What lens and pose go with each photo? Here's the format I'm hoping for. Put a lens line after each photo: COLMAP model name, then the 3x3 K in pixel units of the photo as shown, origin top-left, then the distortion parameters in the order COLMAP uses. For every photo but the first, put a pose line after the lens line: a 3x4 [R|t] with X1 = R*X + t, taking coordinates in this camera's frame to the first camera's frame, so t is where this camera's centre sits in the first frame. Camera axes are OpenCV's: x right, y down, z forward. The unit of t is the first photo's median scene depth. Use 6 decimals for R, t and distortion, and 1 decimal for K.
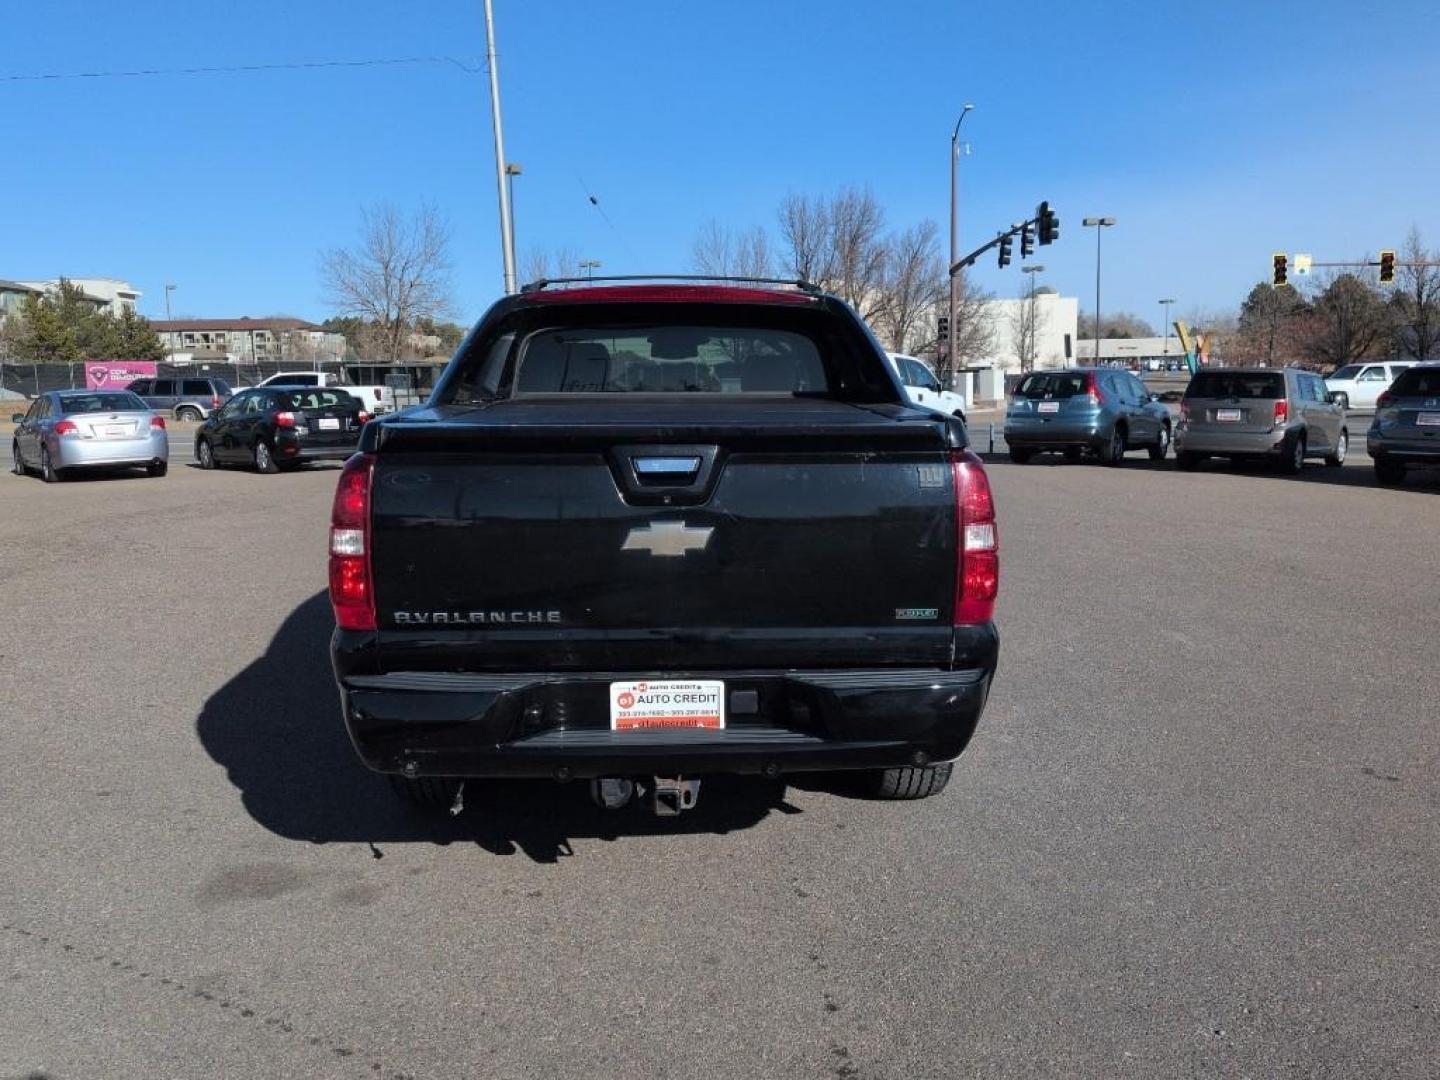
lens RADIAL K [[1231.5, 0, 720.0], [0, 1231.5, 540.0], [0, 0, 1]] dist [0.092549, -0.153898]
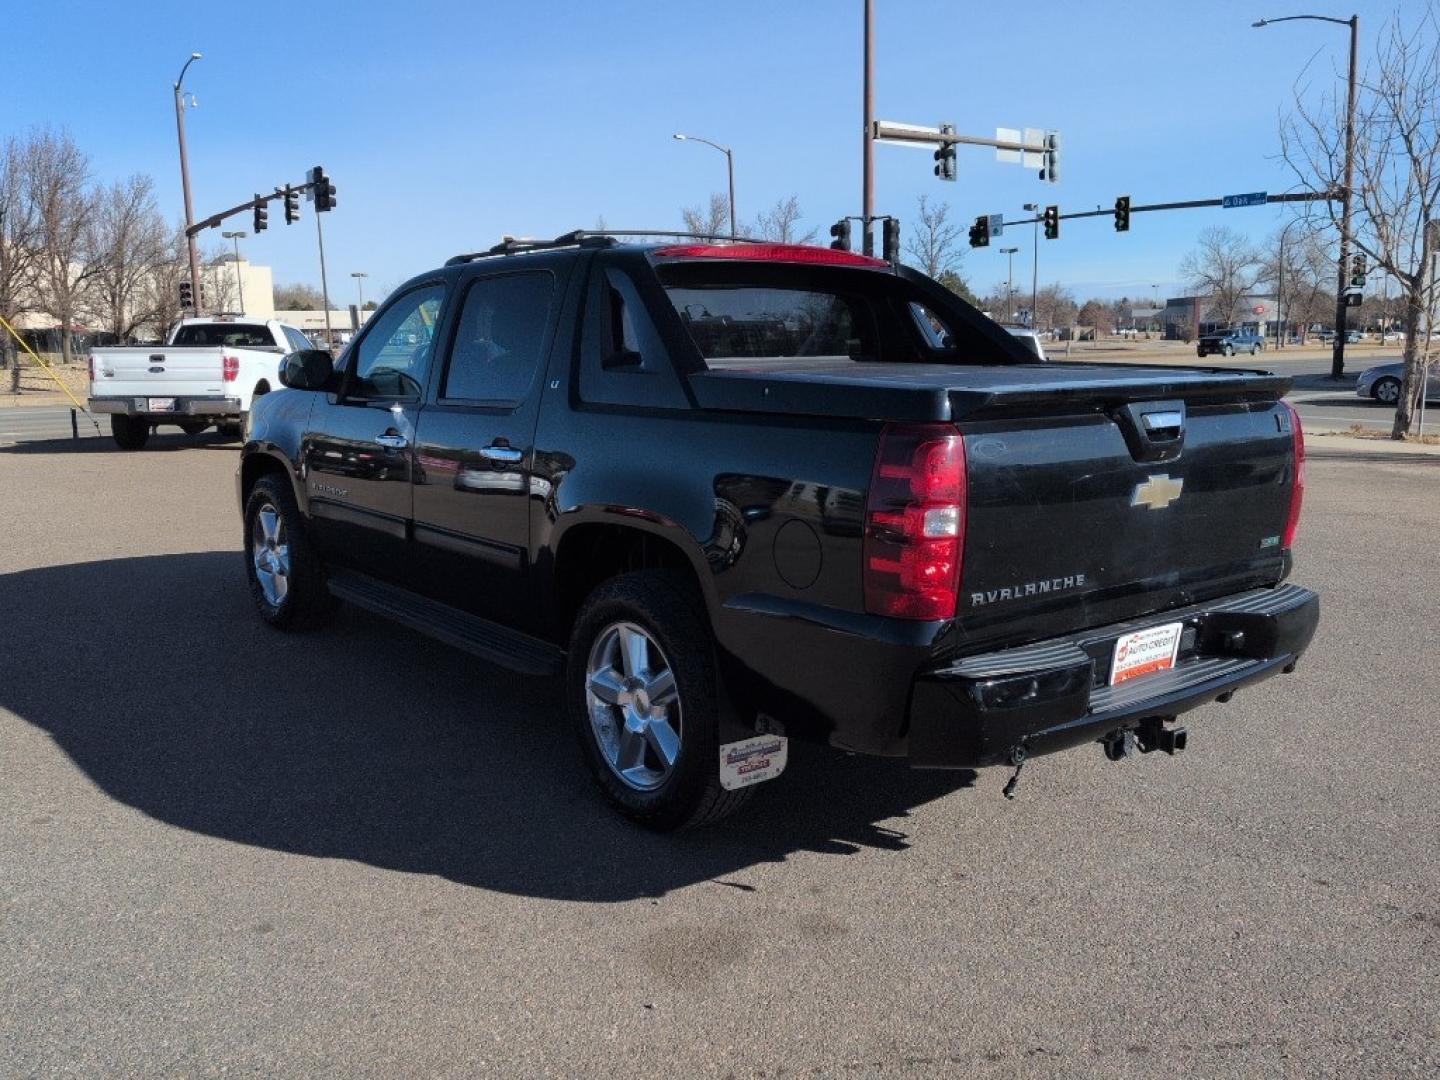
lens RADIAL K [[1226.0, 0, 723.5], [0, 1226.0, 543.7], [0, 0, 1]] dist [0.078687, -0.112223]
pose [[0.798795, -0.098255, 0.593525, -0.642168], [0.083114, 0.995136, 0.052881, -0.028879], [-0.595834, 0.007089, 0.803076, 0.256659]]
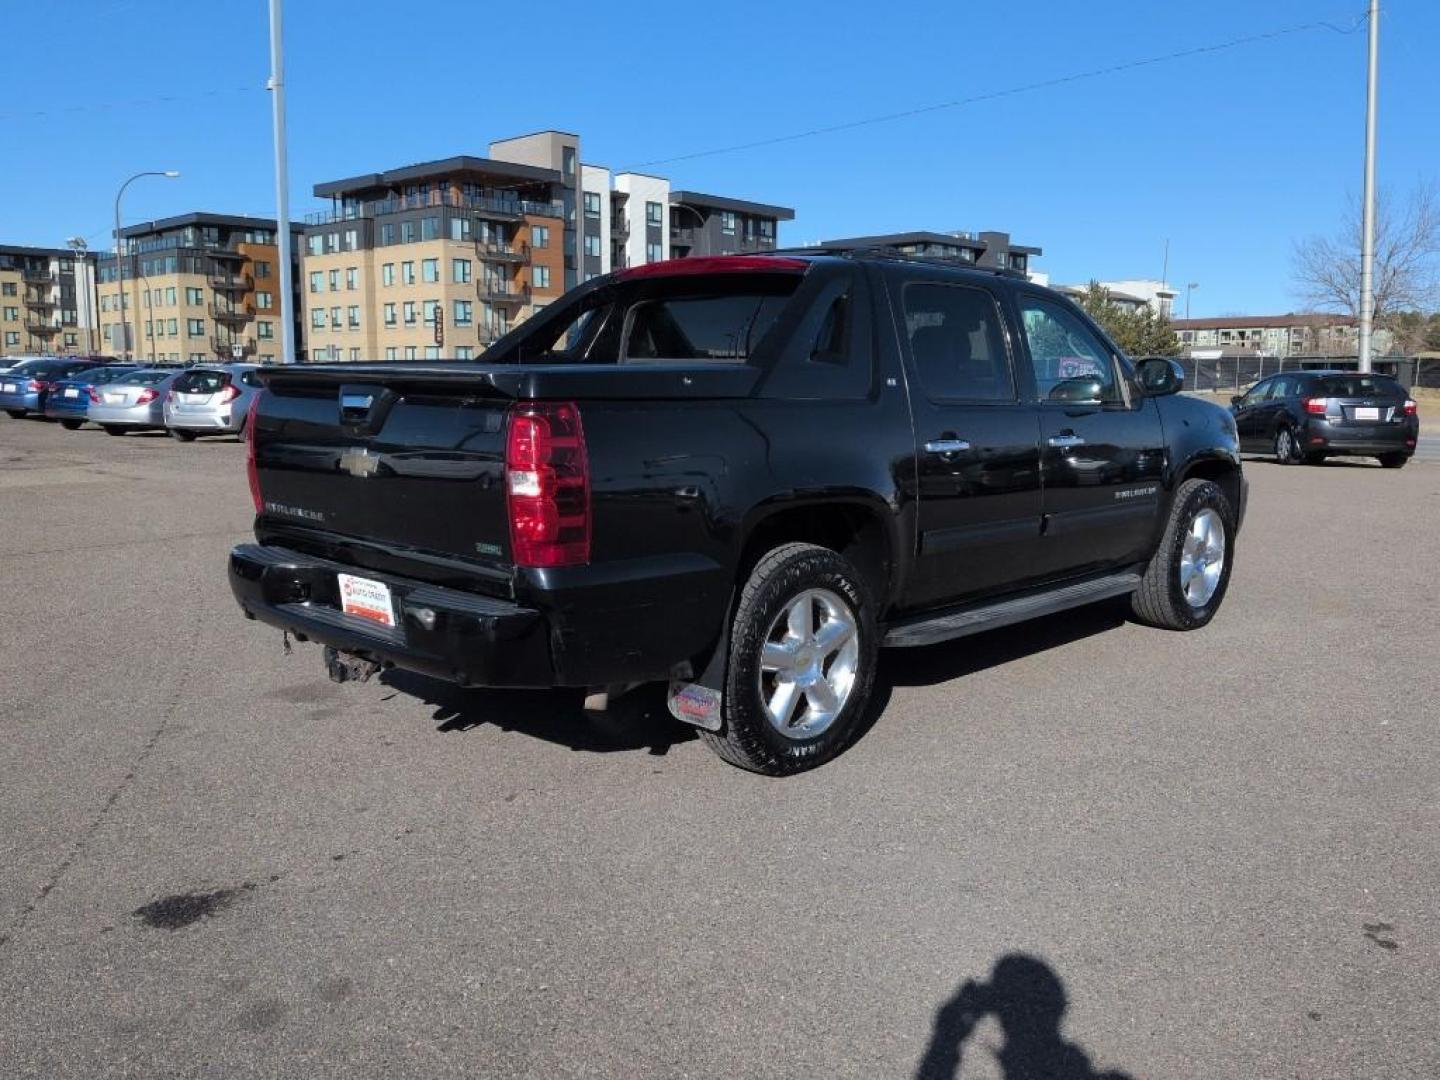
lens RADIAL K [[1226.0, 0, 723.5], [0, 1226.0, 543.7], [0, 0, 1]] dist [0.078687, -0.112223]
pose [[0.694060, 0.116777, -0.710383, 0.737097], [-0.113143, 0.992188, 0.052558, -0.017452], [0.710971, 0.043896, 0.701850, 0.265527]]
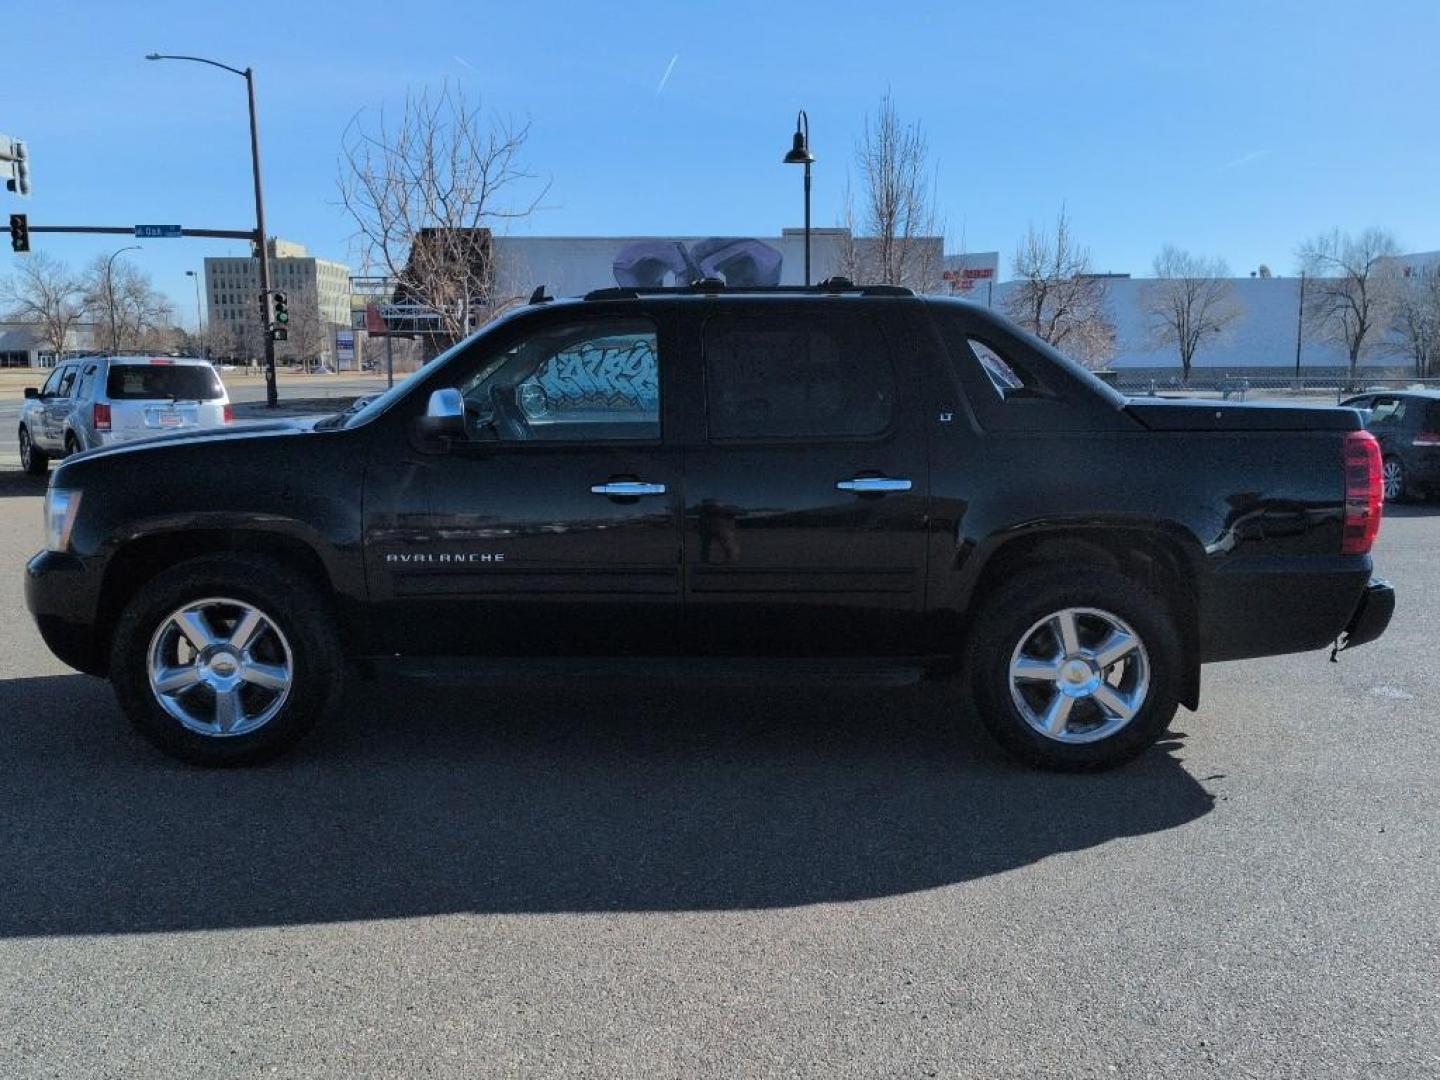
lens RADIAL K [[1226.0, 0, 723.5], [0, 1226.0, 543.7], [0, 0, 1]] dist [0.078687, -0.112223]
pose [[0.008889, -0.139011, 0.990251, -1.177915], [0.136228, 0.981226, 0.136522, -0.160427], [-0.990638, 0.133686, 0.027659, 1.161852]]
